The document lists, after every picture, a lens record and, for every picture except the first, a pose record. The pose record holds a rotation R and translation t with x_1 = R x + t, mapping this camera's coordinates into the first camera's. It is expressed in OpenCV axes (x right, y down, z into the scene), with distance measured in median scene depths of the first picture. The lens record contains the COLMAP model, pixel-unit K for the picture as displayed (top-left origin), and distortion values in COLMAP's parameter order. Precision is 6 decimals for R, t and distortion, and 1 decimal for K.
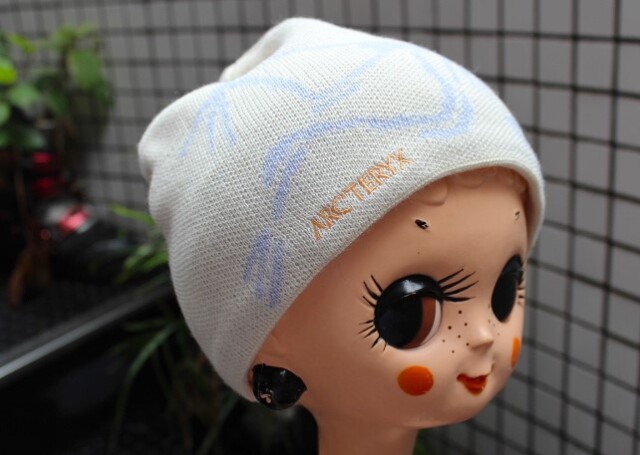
lens RADIAL K [[875.9, 0, 332.7], [0, 875.9, 225.9], [0, 0, 1]] dist [-0.020505, 0.000000]
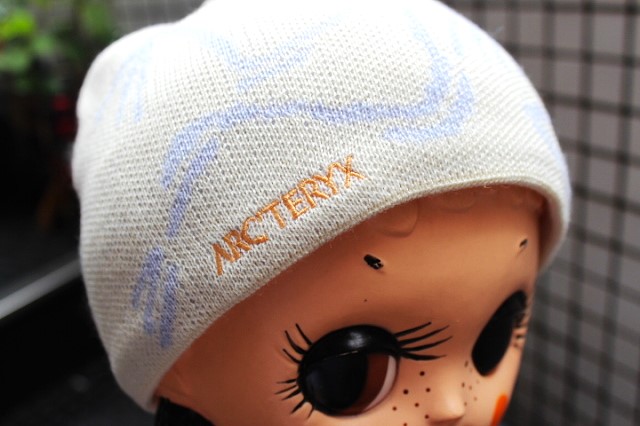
lens RADIAL K [[705.2, 0, 316.2], [0, 705.2, 210.2], [0, 0, 1]] dist [-0.081015, 0.000000]
pose [[0.983976, 0.107041, -0.142594, 0.132213], [-0.084442, 0.984132, 0.156058, -0.127310], [0.157036, -0.141516, 0.977401, 0.443747]]
